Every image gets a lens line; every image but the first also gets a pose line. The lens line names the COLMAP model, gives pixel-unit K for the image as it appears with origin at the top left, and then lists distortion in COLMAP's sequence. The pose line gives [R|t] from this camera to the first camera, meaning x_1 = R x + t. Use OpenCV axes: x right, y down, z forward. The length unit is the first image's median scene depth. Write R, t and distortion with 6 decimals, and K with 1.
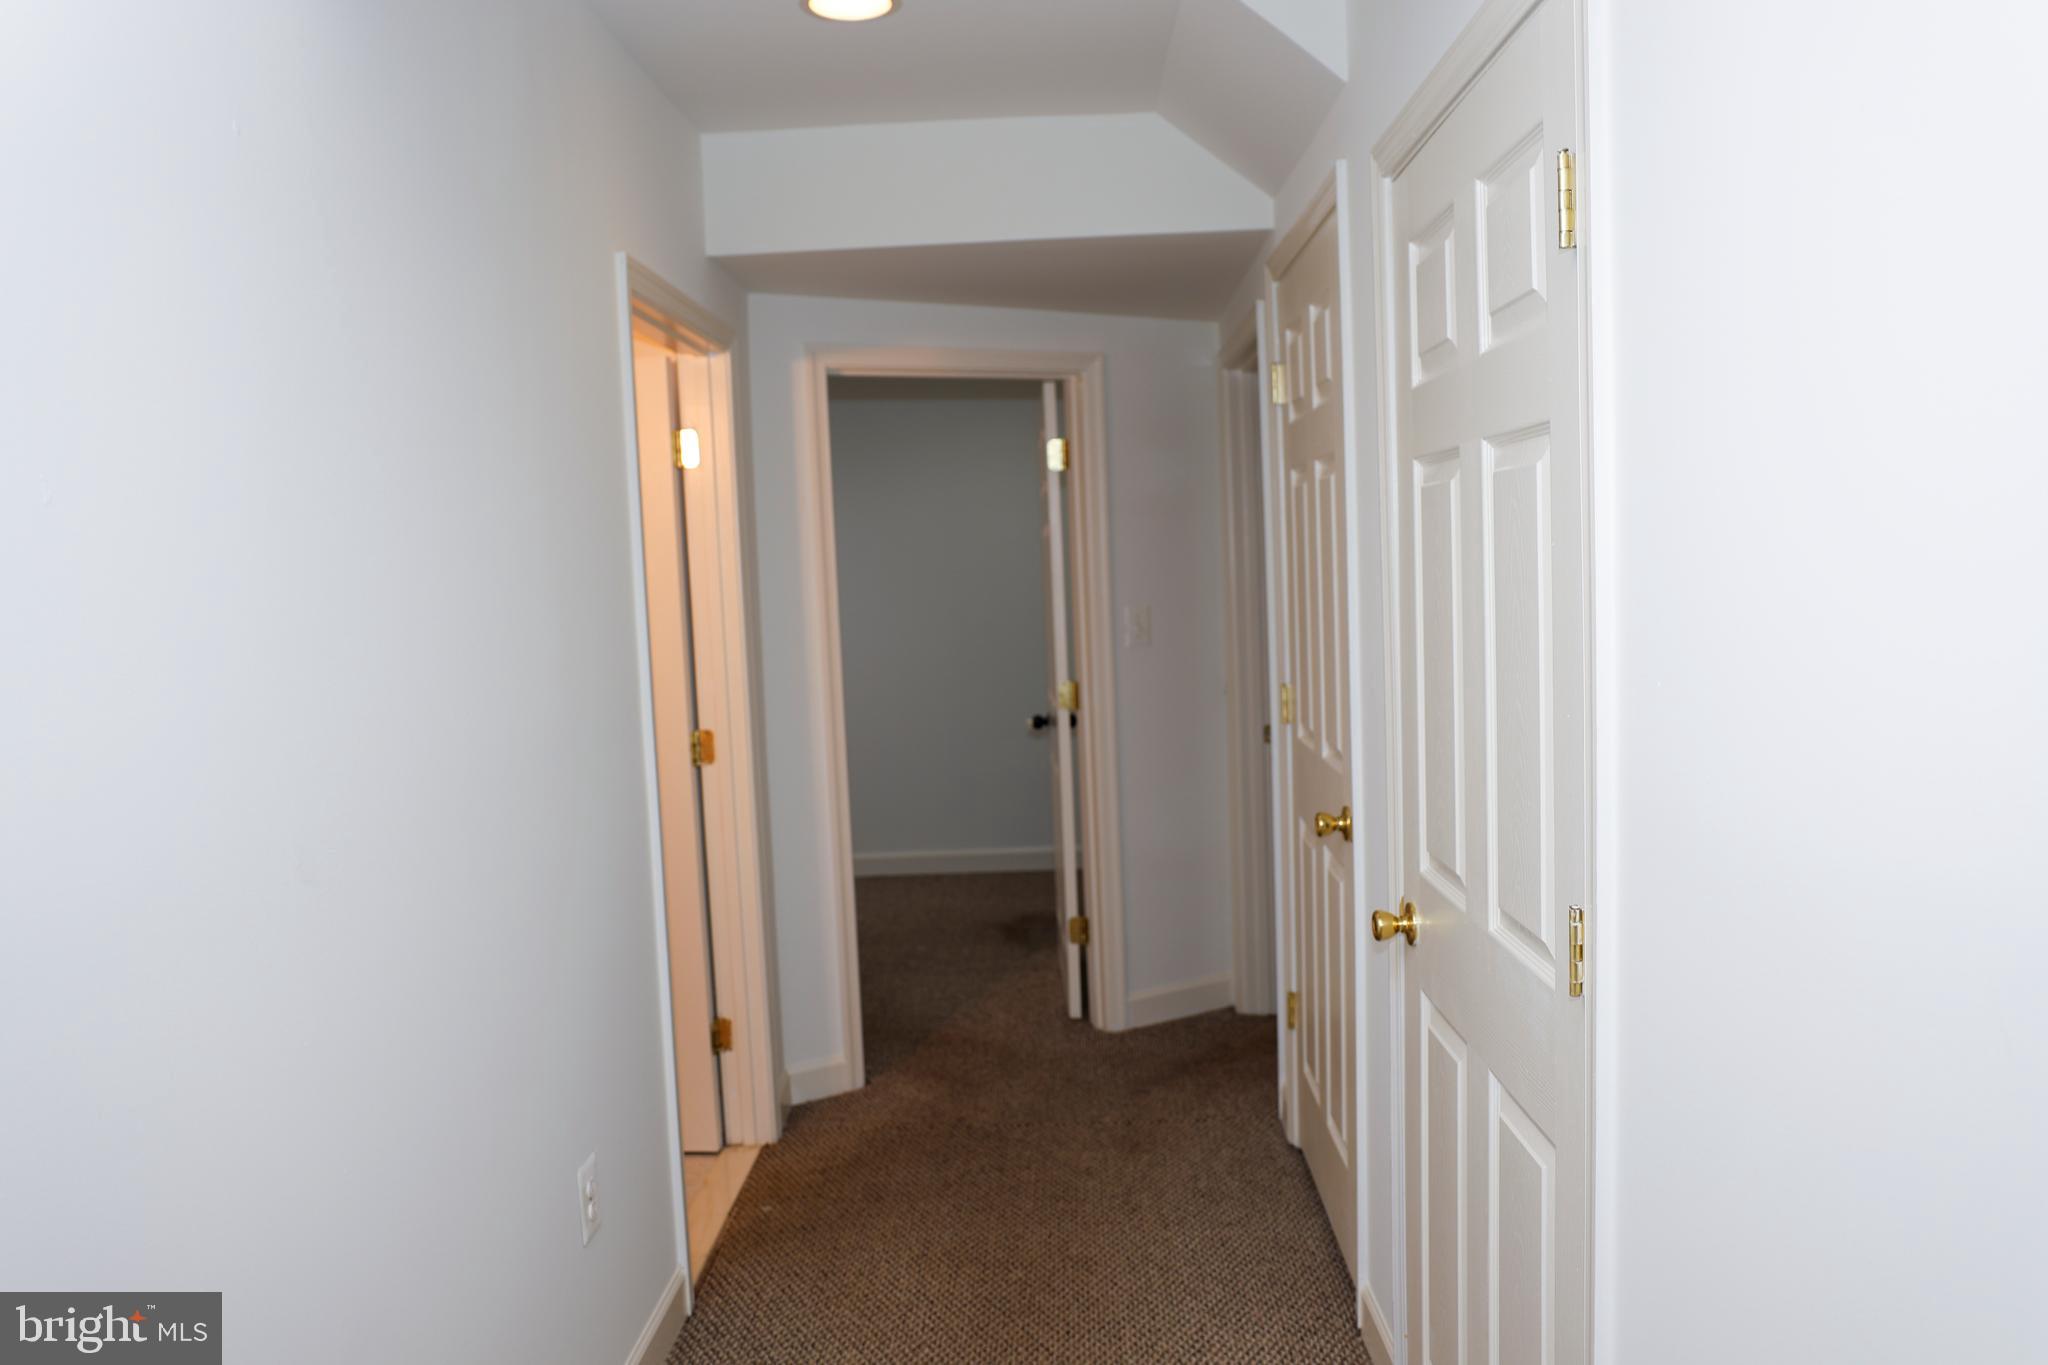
lens RADIAL K [[1436.2, 0, 1025.2], [0, 1436.2, 682.6], [0, 0, 1]] dist [-0.100789, 0.089550]
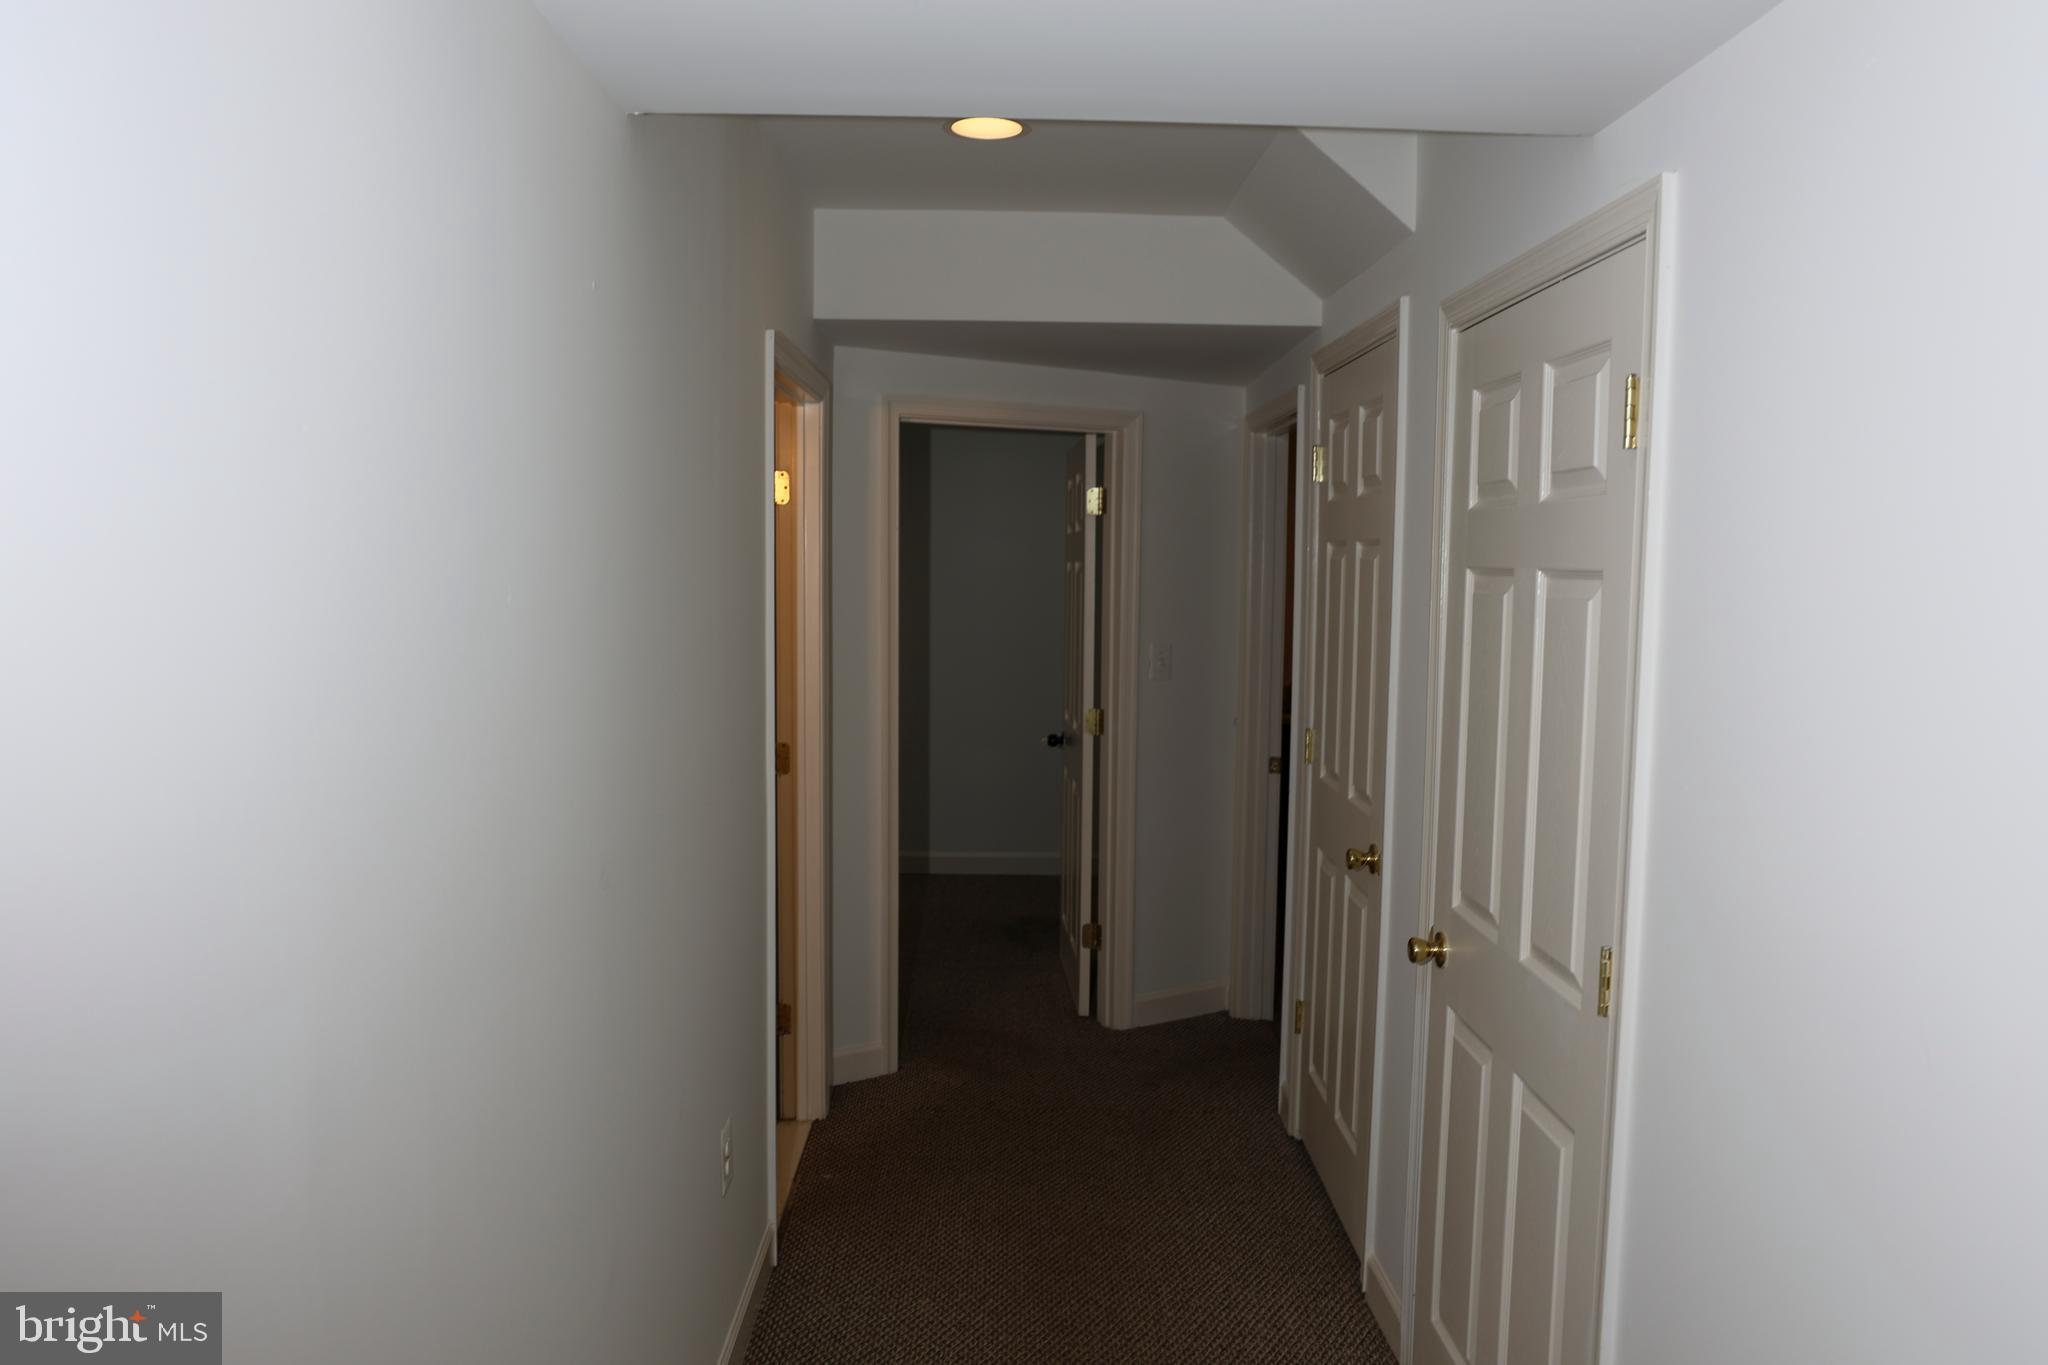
lens RADIAL K [[1436.2, 0, 1023.6], [0, 1436.2, 682.2], [0, 0, 1]] dist [-0.100789, 0.089550]
pose [[0.997952, 0.049260, 0.040803, -0.094627], [-0.049390, 0.998777, 0.002174, -0.028120], [-0.040646, -0.004184, 0.999165, -0.124374]]
